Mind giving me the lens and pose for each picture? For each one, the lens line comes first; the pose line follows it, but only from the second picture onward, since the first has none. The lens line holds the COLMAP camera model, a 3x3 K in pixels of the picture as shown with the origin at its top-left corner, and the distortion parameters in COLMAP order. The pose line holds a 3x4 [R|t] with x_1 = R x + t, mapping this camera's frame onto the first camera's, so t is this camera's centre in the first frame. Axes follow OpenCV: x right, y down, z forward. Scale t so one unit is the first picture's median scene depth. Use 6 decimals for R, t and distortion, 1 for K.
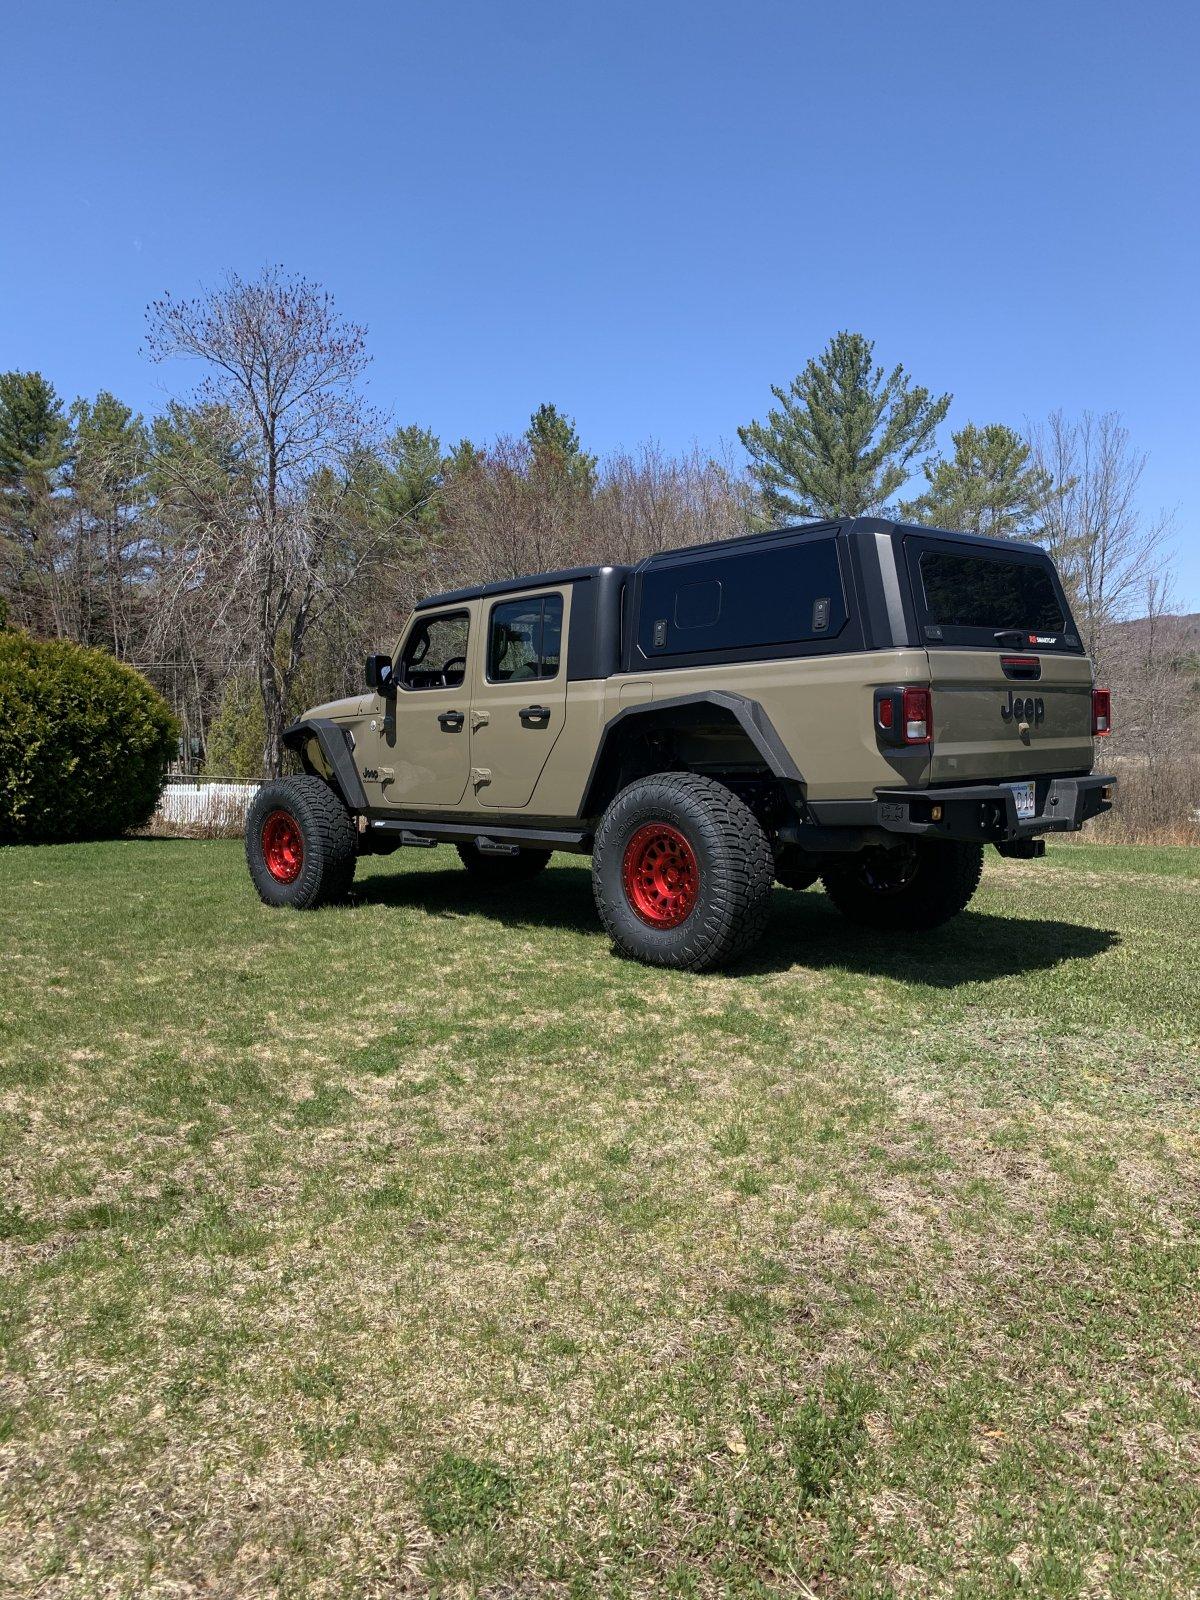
lens RADIAL K [[1206.6, 0, 599.8], [0, 1206.6, 794.8], [0, 0, 1]] dist [0.075104, -0.142693]
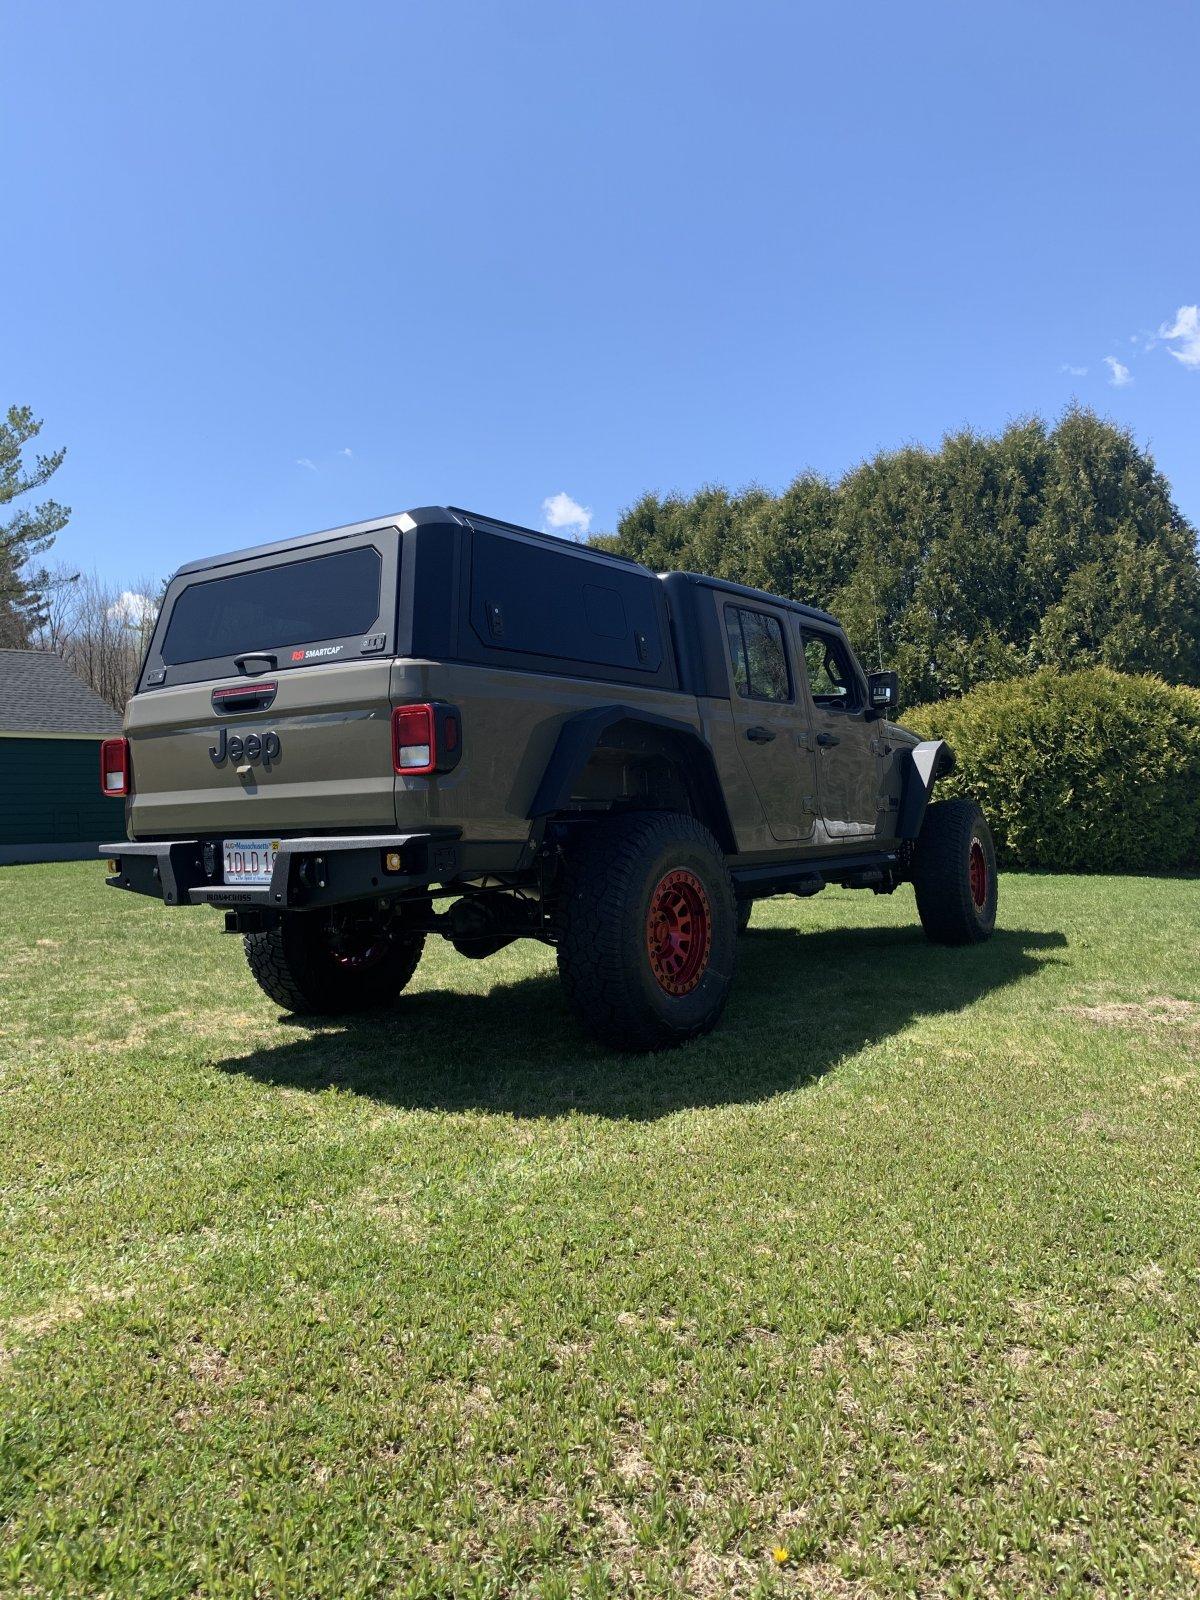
lens RADIAL K [[1218.9, 0, 645.2], [0, 1218.9, 802.0], [0, 0, 1]] dist [0.055480, -0.000642]
pose [[0.245030, 0.003542, -0.969509, 0.210642], [-0.014623, 0.999893, -0.000042, -0.006793], [0.969405, 0.014187, 0.245055, 0.185174]]
